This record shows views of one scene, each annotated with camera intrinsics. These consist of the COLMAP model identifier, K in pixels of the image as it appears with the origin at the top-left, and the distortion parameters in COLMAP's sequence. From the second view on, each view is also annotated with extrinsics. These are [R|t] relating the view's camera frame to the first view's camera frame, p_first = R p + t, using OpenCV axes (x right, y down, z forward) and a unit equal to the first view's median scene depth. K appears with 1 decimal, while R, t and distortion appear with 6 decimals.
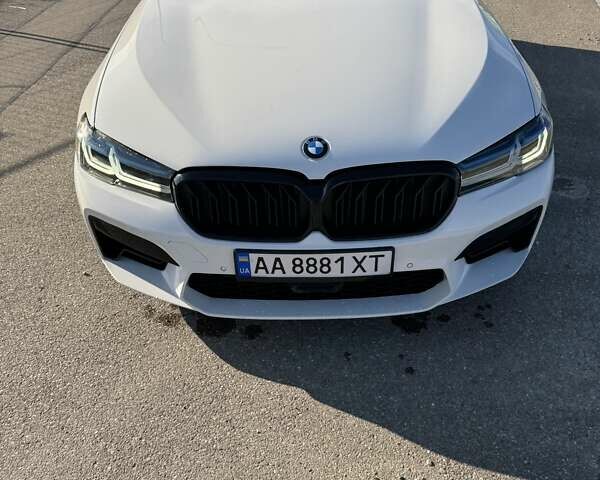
lens RADIAL K [[559.6, 0, 300.0], [0, 559.6, 240.0], [0, 0, 1]] dist [0.122104, -0.291953]
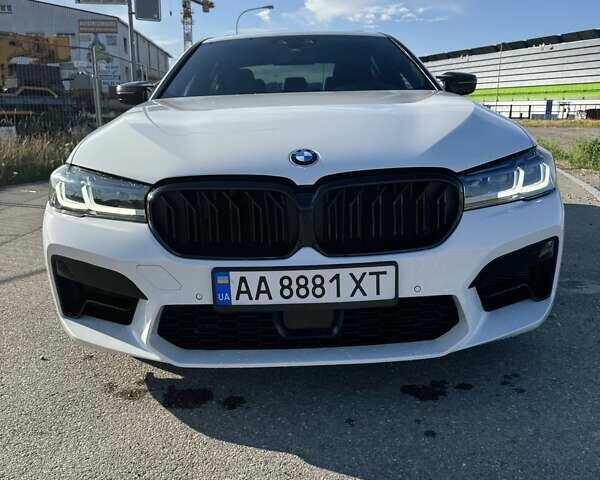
lens RADIAL K [[559.6, 0, 300.0], [0, 559.6, 240.0], [0, 0, 1]] dist [0.122104, -0.291953]
pose [[0.999889, -0.013606, 0.006026, 0.012627], [0.014874, 0.925889, -0.377503, 0.297924], [-0.000443, 0.377550, 0.925989, 0.178312]]
